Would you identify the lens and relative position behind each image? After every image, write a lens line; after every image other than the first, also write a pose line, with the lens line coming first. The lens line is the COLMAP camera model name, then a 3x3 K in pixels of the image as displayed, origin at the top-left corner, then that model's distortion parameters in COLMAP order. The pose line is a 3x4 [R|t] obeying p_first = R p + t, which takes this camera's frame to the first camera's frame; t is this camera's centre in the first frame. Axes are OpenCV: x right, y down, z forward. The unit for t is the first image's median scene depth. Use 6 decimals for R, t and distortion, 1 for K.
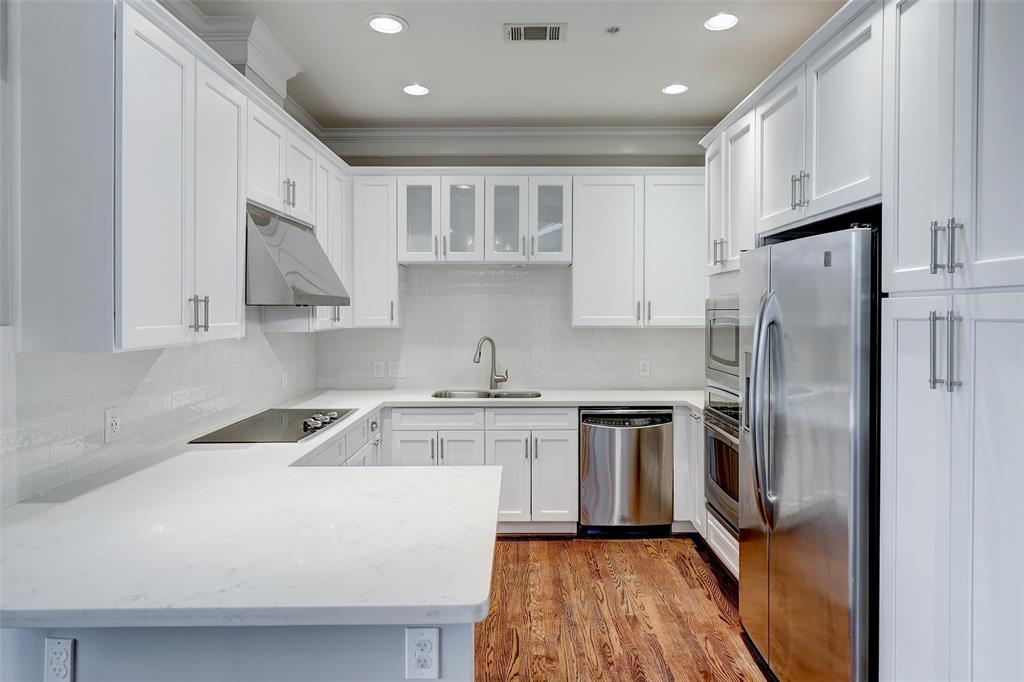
lens RADIAL K [[601.4, 0, 509.6], [0, 601.4, 320.0], [0, 0, 1]] dist [0.000752, -0.000178]
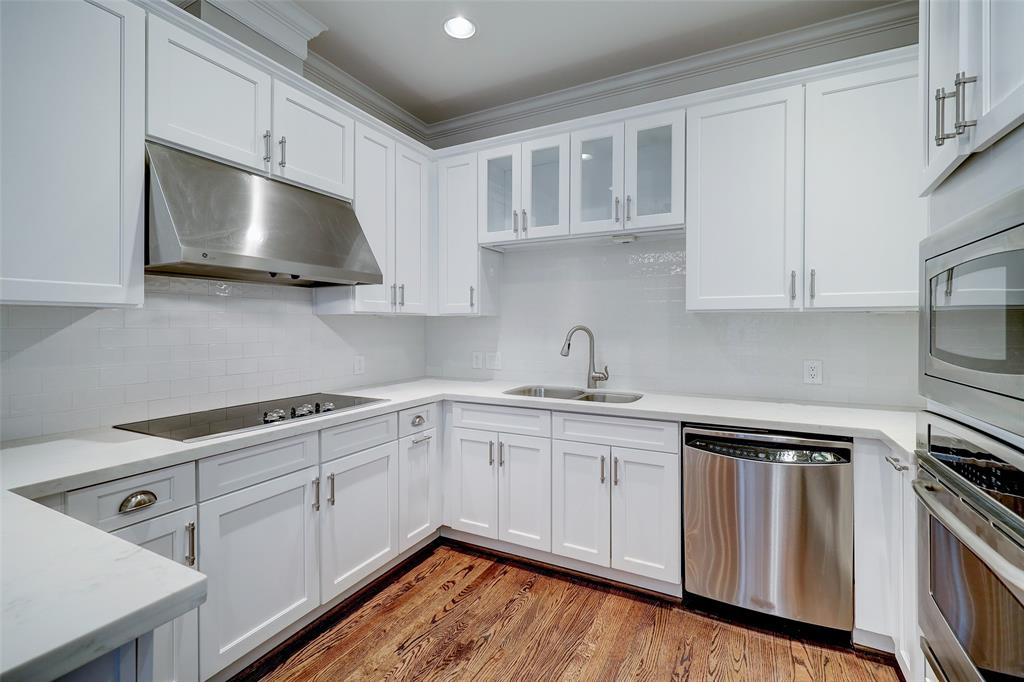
lens RADIAL K [[416.1, 0, 514.3], [0, 416.1, 329.3], [0, 0, 1]] dist [-0.000452, -0.000191]
pose [[0.878181, 0.000671, -0.478329, 0.171208], [-0.005678, 0.999943, -0.009023, 0.040897], [0.478296, 0.010640, 0.878134, 0.466528]]
